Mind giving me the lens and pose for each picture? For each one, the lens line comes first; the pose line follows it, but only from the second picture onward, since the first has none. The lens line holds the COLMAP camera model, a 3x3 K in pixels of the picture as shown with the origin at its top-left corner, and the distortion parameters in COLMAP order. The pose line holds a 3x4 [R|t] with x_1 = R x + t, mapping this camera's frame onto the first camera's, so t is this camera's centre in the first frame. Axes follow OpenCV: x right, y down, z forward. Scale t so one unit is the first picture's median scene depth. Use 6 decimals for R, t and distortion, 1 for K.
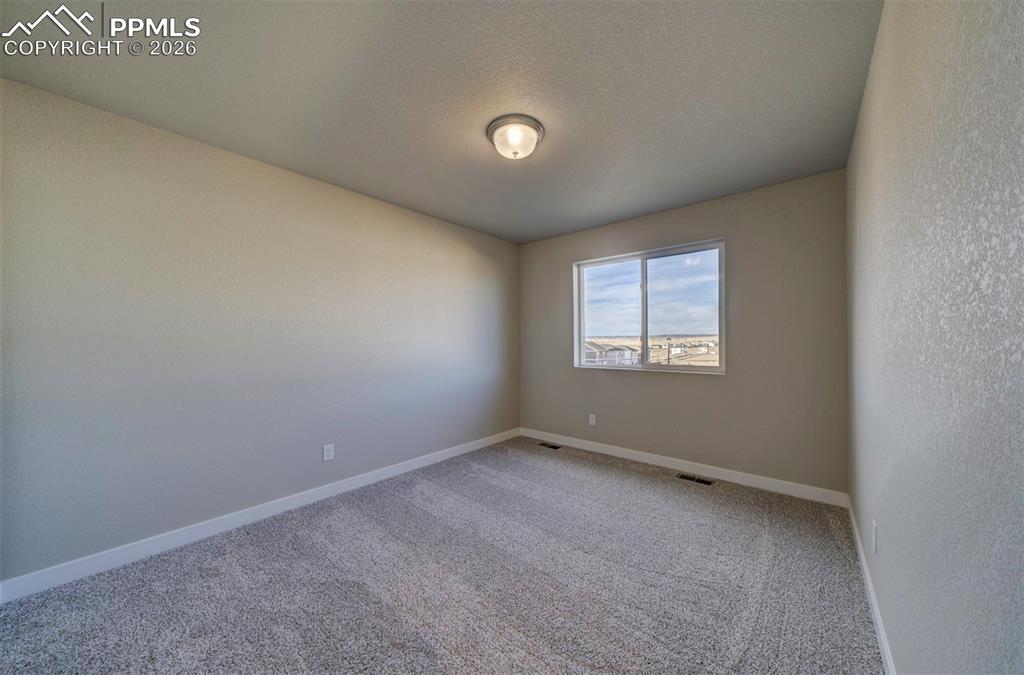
lens RADIAL K [[334.3, 0, 526.4], [0, 334.3, 340.6], [0, 0, 1]] dist [0.000196, 0.000023]
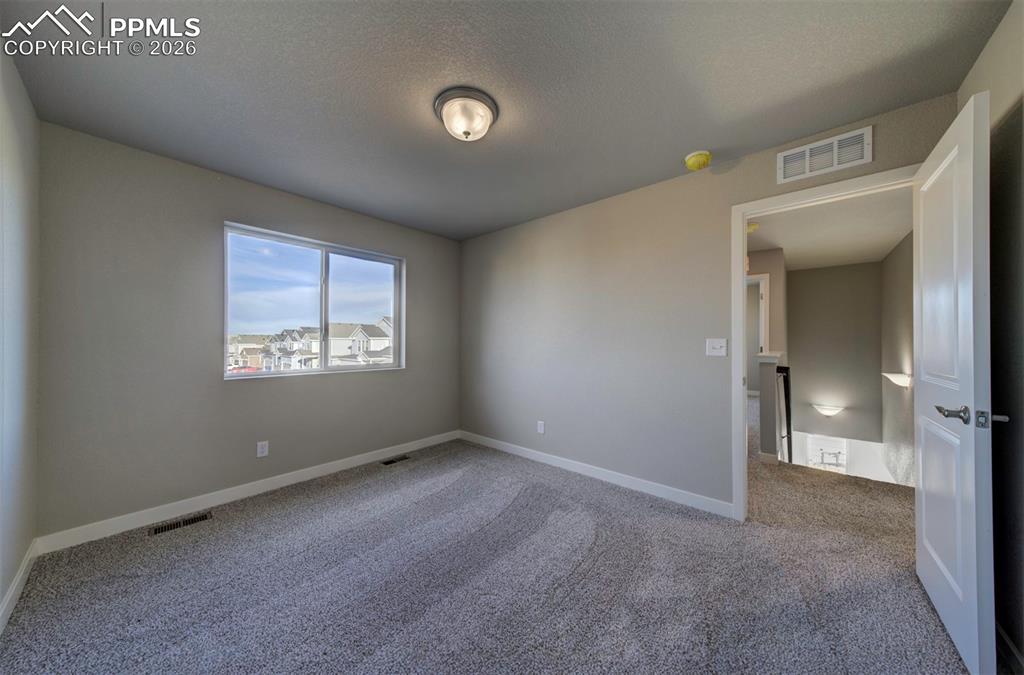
lens RADIAL K [[345.9, 0, 512.0], [0, 345.9, 337.5], [0, 0, 1]] dist [0.000855, 0.000128]
pose [[0.027201, 0.014382, 0.999527, -0.648478], [-0.003337, 0.999892, -0.014296, 0.003410], [-0.999624, -0.002946, 0.027246, 0.525234]]
